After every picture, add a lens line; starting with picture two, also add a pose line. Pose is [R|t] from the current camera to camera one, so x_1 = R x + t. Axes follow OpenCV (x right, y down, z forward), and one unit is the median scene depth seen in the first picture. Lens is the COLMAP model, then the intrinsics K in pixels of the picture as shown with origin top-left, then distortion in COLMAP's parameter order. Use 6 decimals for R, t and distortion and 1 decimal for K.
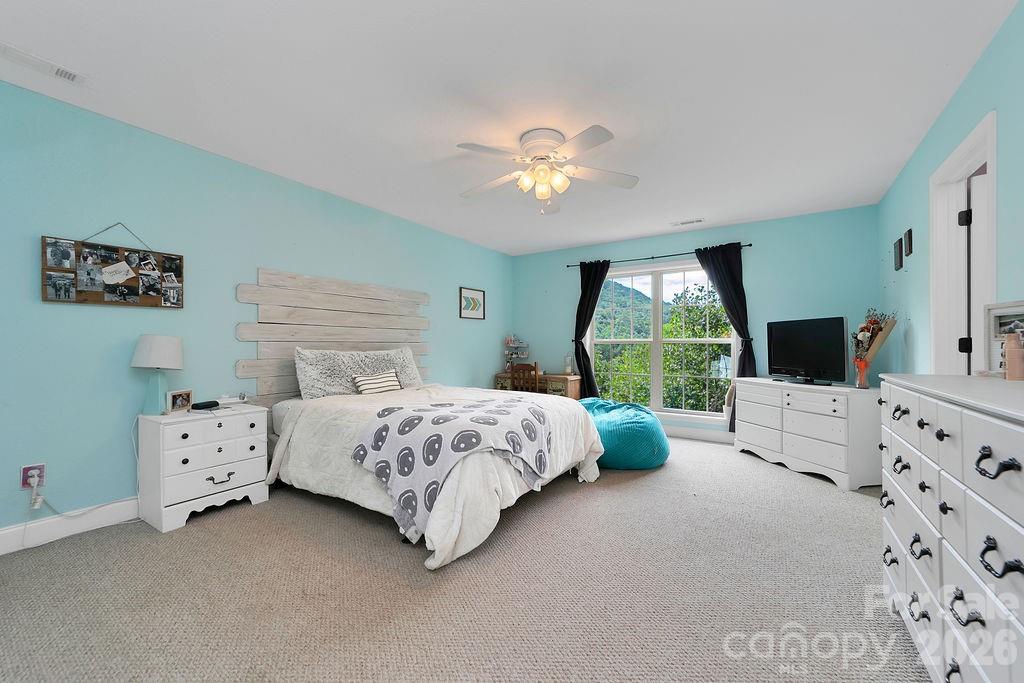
lens RADIAL K [[403.2, 0, 514.3], [0, 403.2, 344.1], [0, 0, 1]] dist [-0.019111, 0.012086]
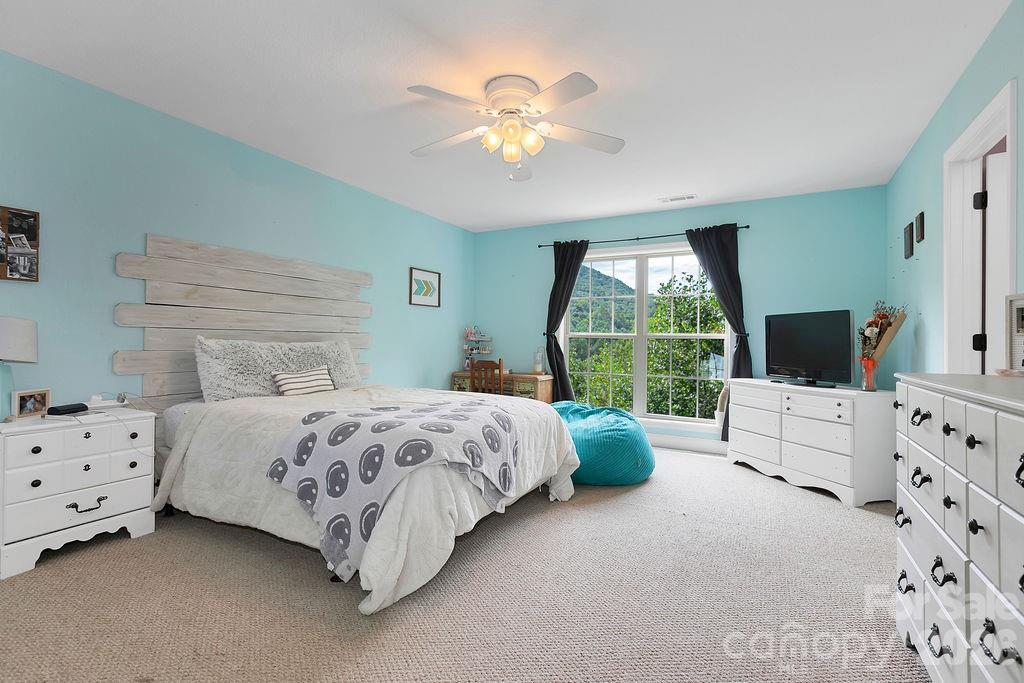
lens RADIAL K [[471.8, 0, 514.4], [0, 471.8, 338.0], [0, 0, 1]] dist [0.002949, 0.000606]
pose [[0.996493, 0.013020, 0.082653, 0.000342], [-0.012795, 0.999913, -0.003253, 0.008003], [-0.082689, 0.002184, 0.996573, 0.027816]]
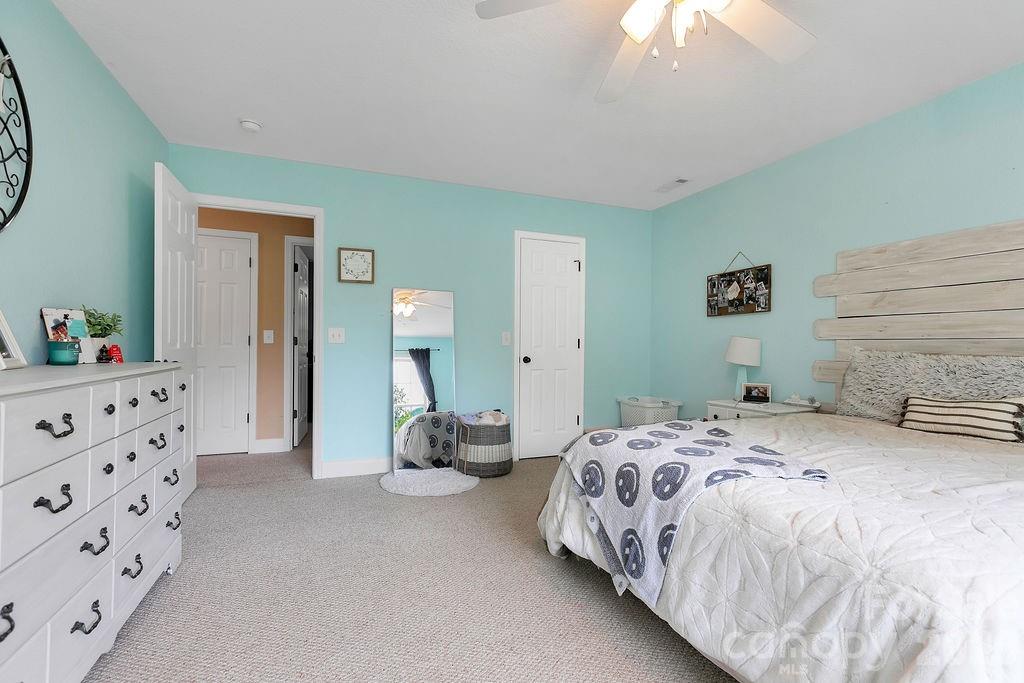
lens RADIAL K [[471.8, 0, 514.4], [0, 471.8, 338.0], [0, 0, 1]] dist [0.002949, 0.000606]
pose [[-0.580355, -0.015621, -0.814214, 0.613266], [-0.003569, 0.999855, -0.016639, 0.008969], [0.814356, -0.006751, -0.580326, 1.106690]]
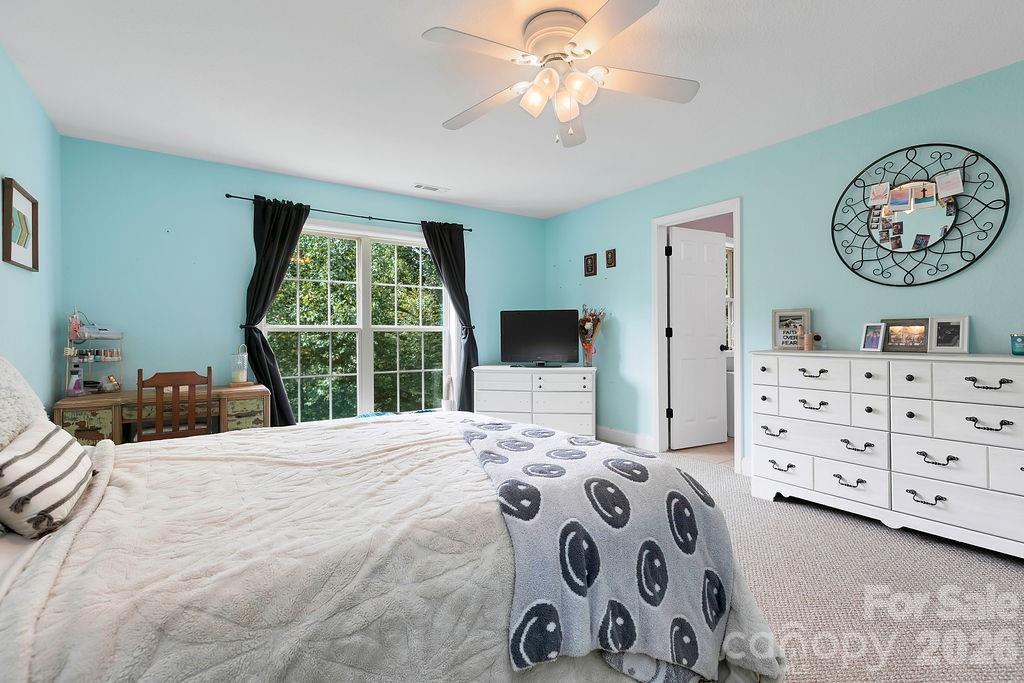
lens RADIAL K [[471.8, 0, 514.4], [0, 471.8, 338.0], [0, 0, 1]] dist [0.002949, 0.000606]
pose [[0.363834, -0.012758, 0.931376, -0.709048], [0.000975, 0.999911, 0.013316, -0.001217], [-0.931463, -0.003937, 0.363814, 0.779017]]
